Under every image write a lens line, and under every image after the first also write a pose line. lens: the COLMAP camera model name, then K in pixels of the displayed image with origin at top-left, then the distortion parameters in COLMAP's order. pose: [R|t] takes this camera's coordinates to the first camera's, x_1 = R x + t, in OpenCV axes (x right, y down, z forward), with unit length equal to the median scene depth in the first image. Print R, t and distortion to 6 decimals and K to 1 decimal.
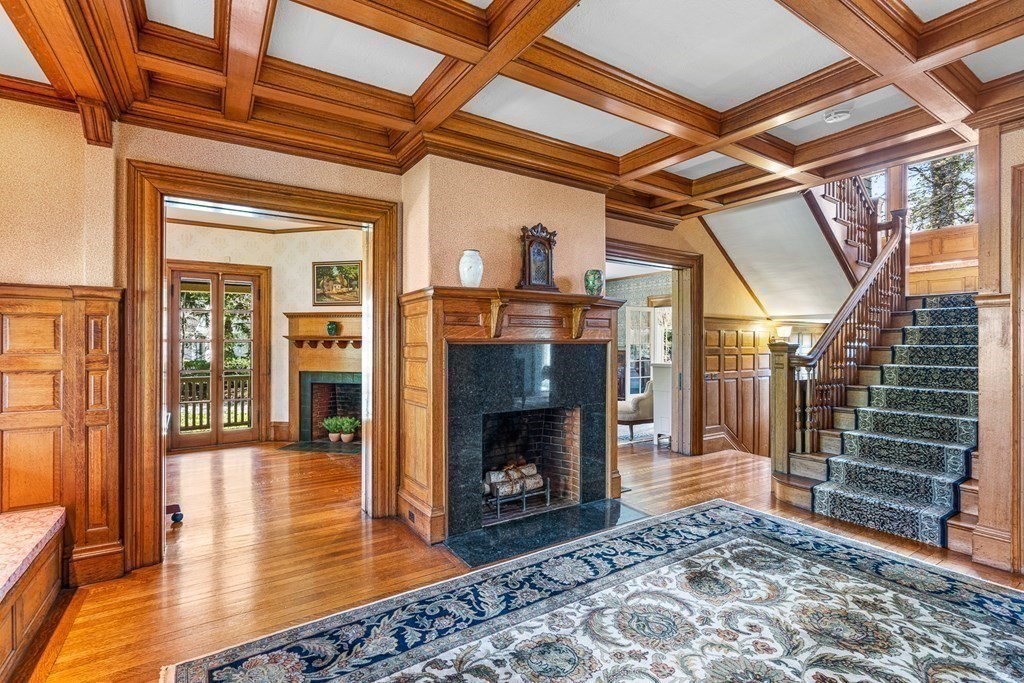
lens RADIAL K [[472.7, 0, 510.3], [0, 472.7, 340.7], [0, 0, 1]] dist [-0.006142, 0.001330]
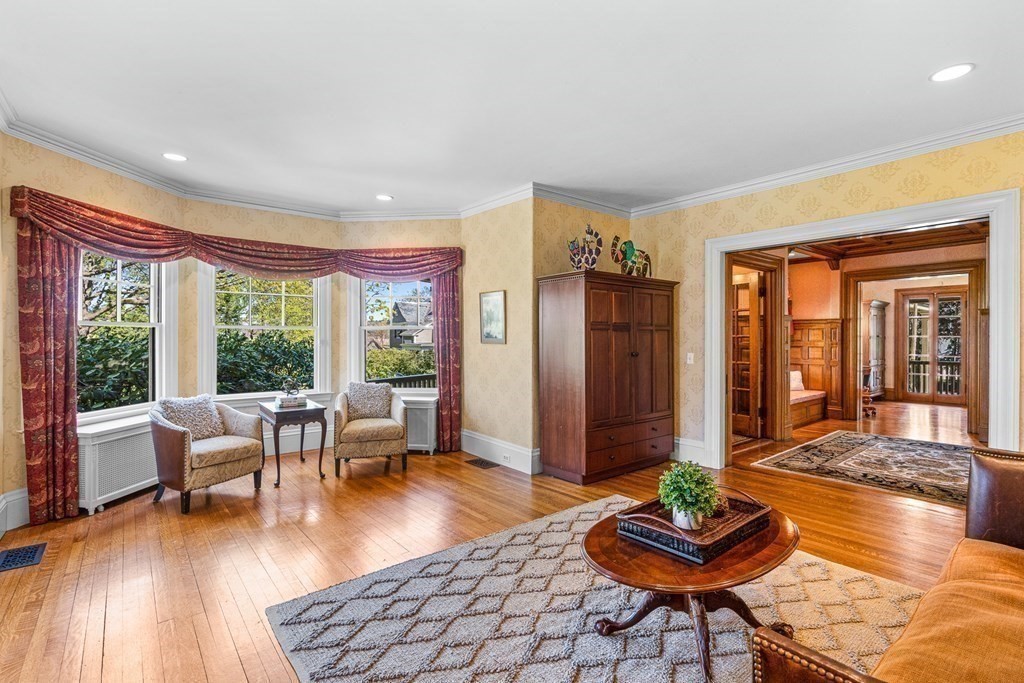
lens RADIAL K [[472.7, 0, 509.8], [0, 472.7, 339.7], [0, 0, 1]] dist [-0.006142, 0.001330]
pose [[0.121058, 0.002702, -0.992642, 1.776339], [0.000740, 0.999996, 0.002813, 0.007085], [0.992645, -0.001075, 0.121056, -1.349936]]
